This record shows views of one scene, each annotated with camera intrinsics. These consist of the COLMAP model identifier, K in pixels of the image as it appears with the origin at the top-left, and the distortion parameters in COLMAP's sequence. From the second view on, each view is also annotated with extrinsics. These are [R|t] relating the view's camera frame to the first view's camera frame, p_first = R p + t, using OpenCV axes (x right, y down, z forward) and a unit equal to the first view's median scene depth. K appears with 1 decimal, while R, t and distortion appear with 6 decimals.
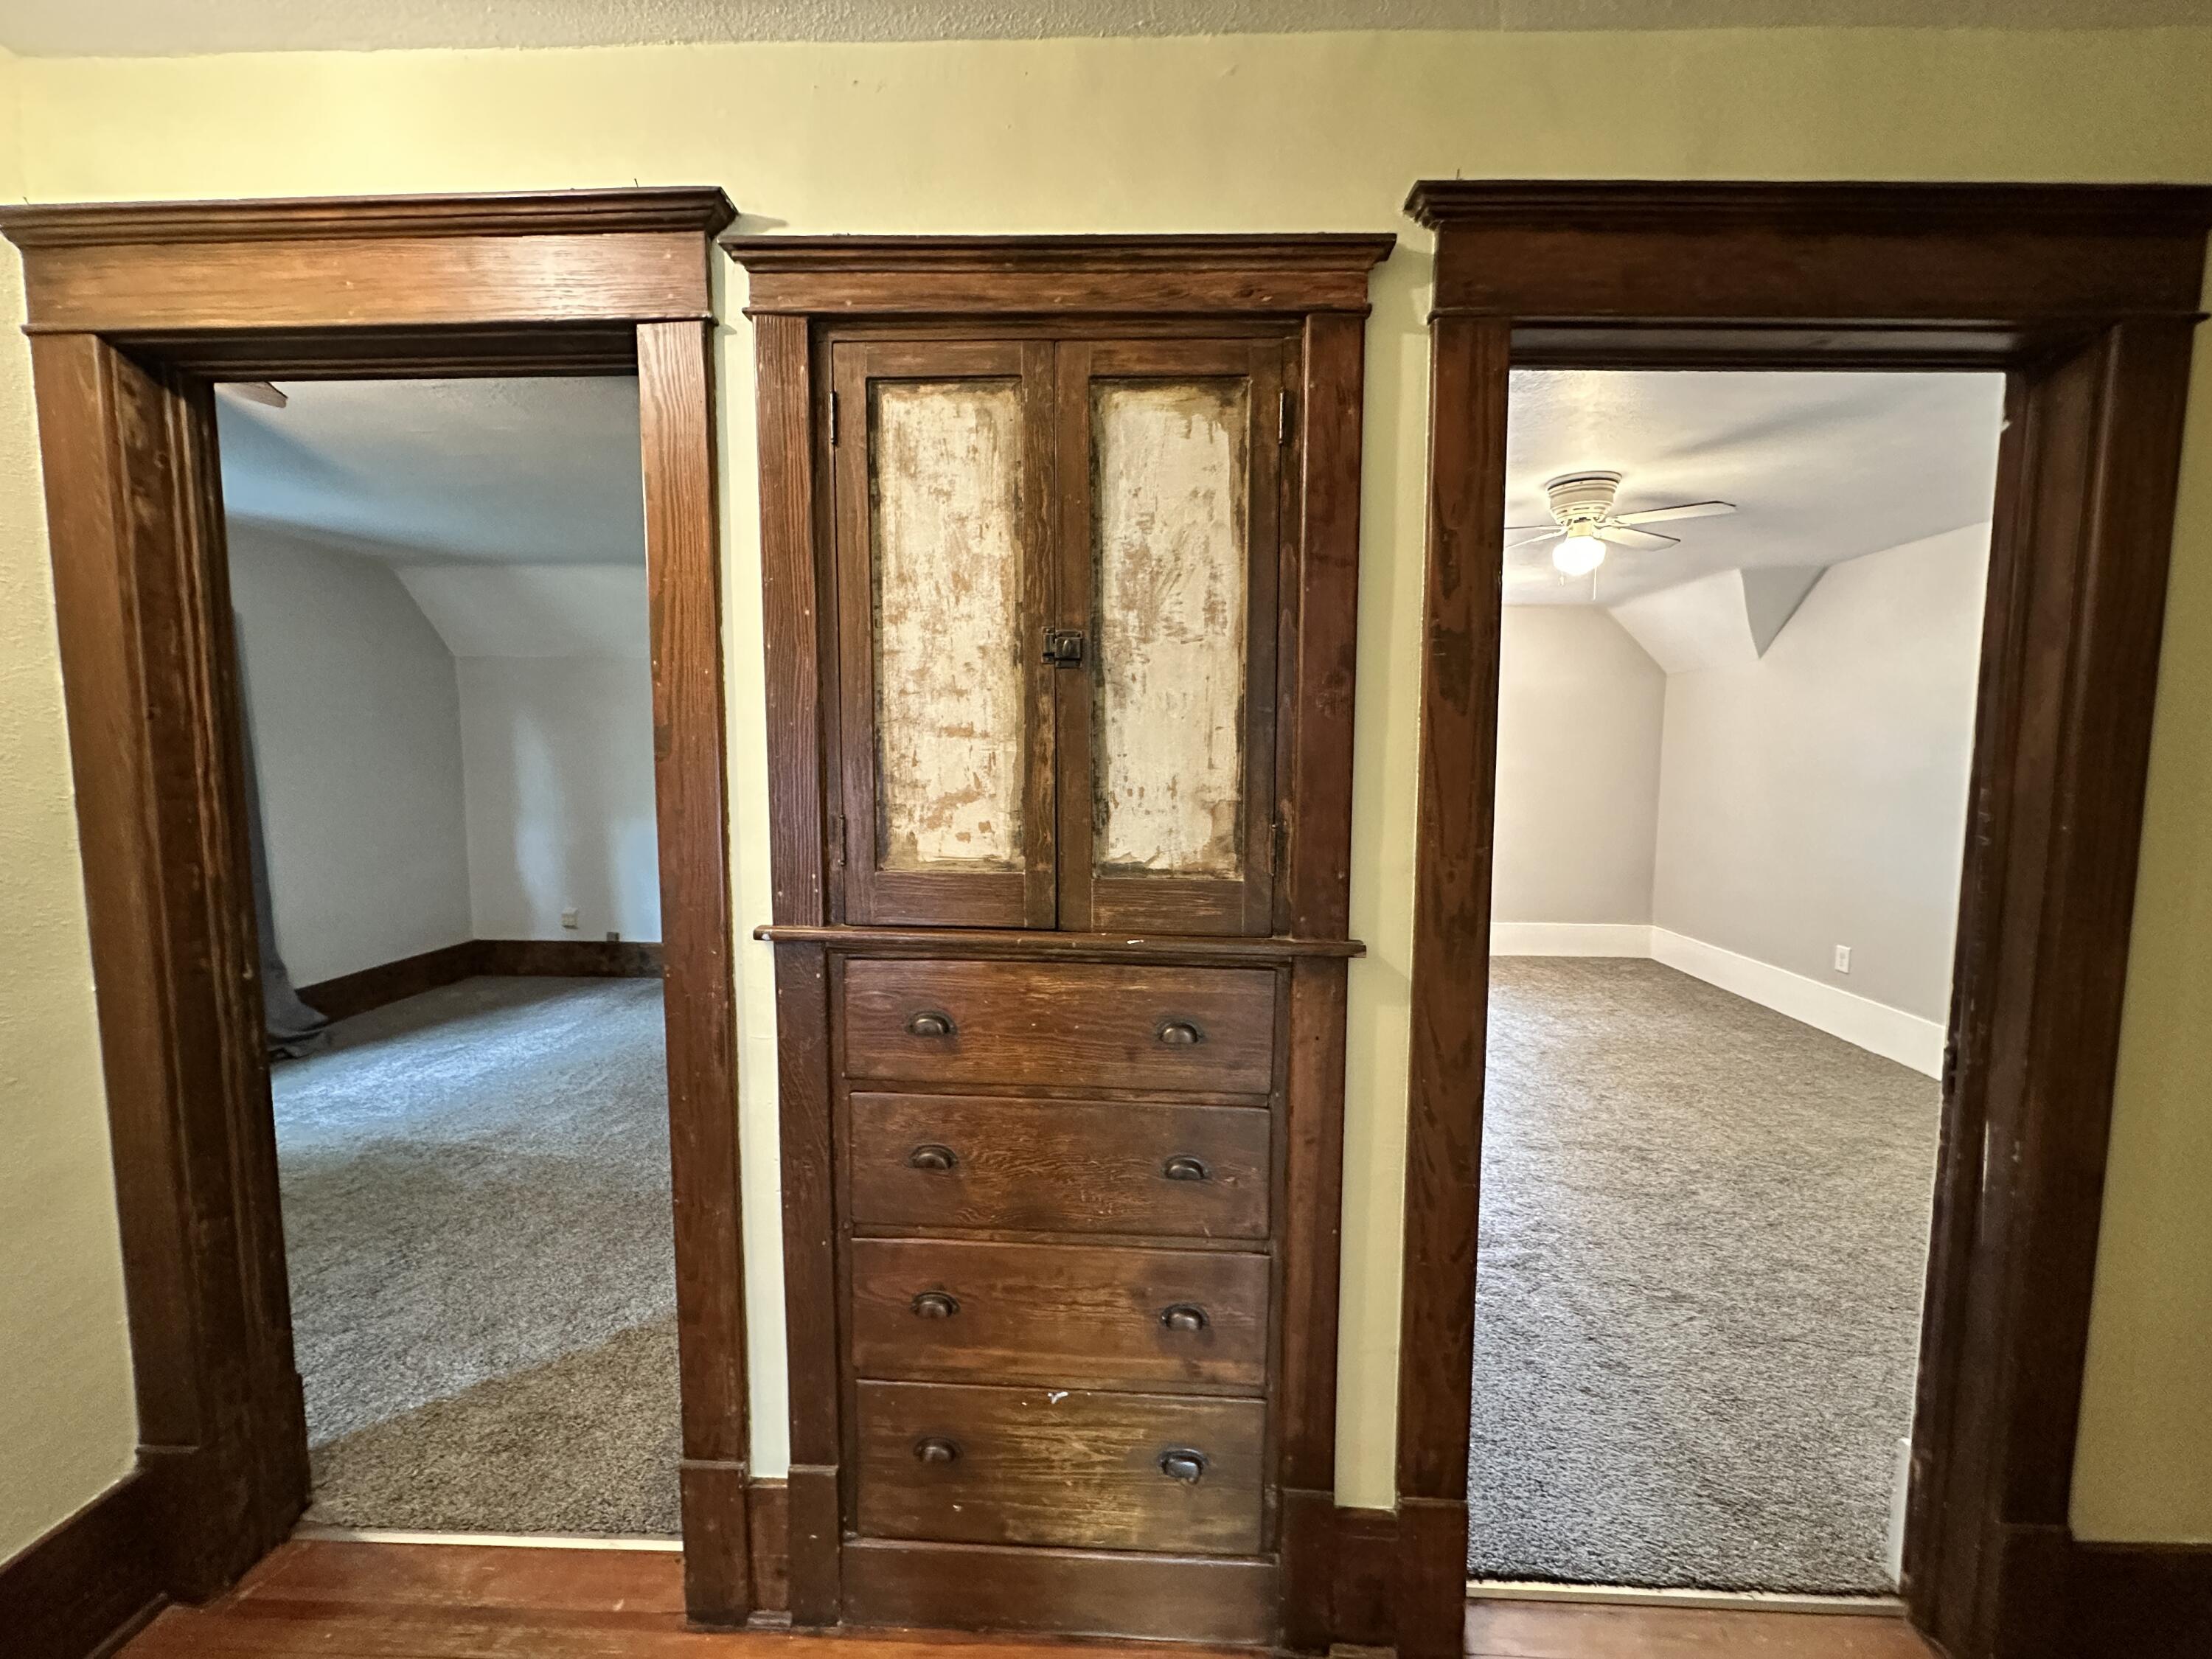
lens RADIAL K [[878.7, 0, 1103.9], [0, 878.7, 829.0], [0, 0, 1]] dist [-0.006518, 0.000728]
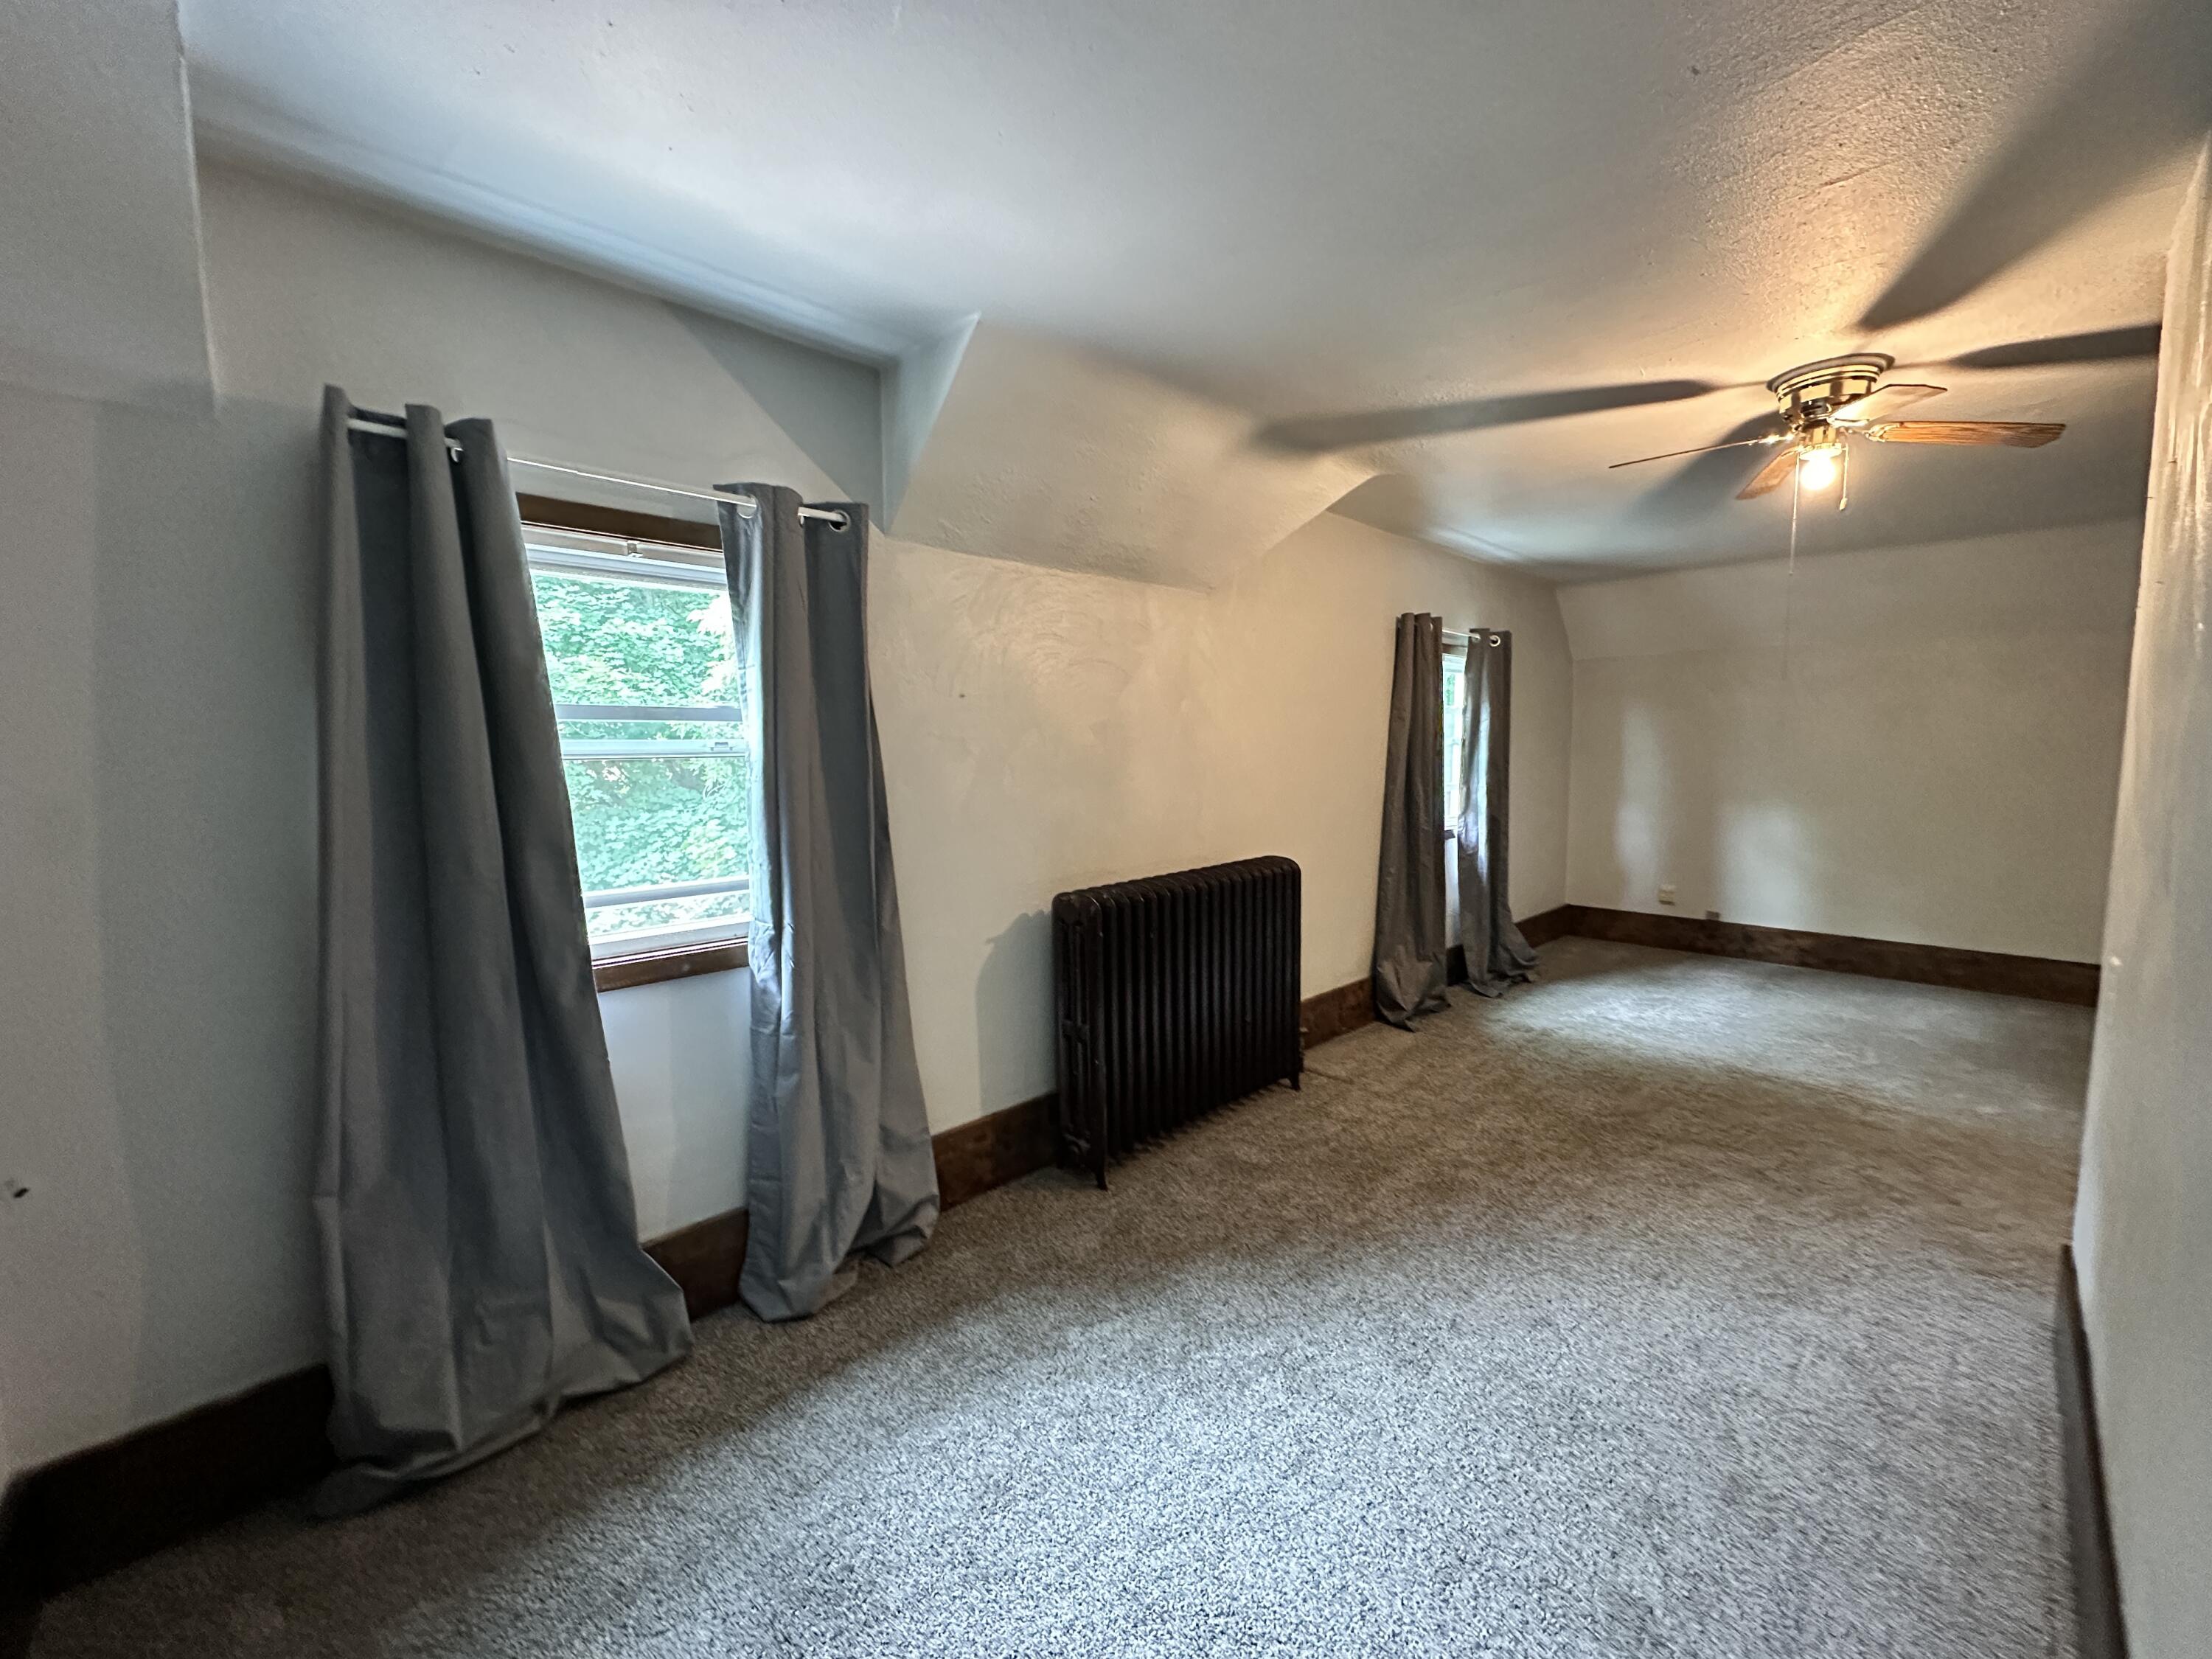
lens RADIAL K [[878.7, 0, 1105.1], [0, 878.7, 823.7], [0, 0, 1]] dist [-0.006518, 0.000728]
pose [[0.728247, 0.051996, -0.683339, -0.414877], [-0.048623, 0.998525, 0.024160, 0.024503], [0.683587, 0.015631, 0.729701, -0.292714]]
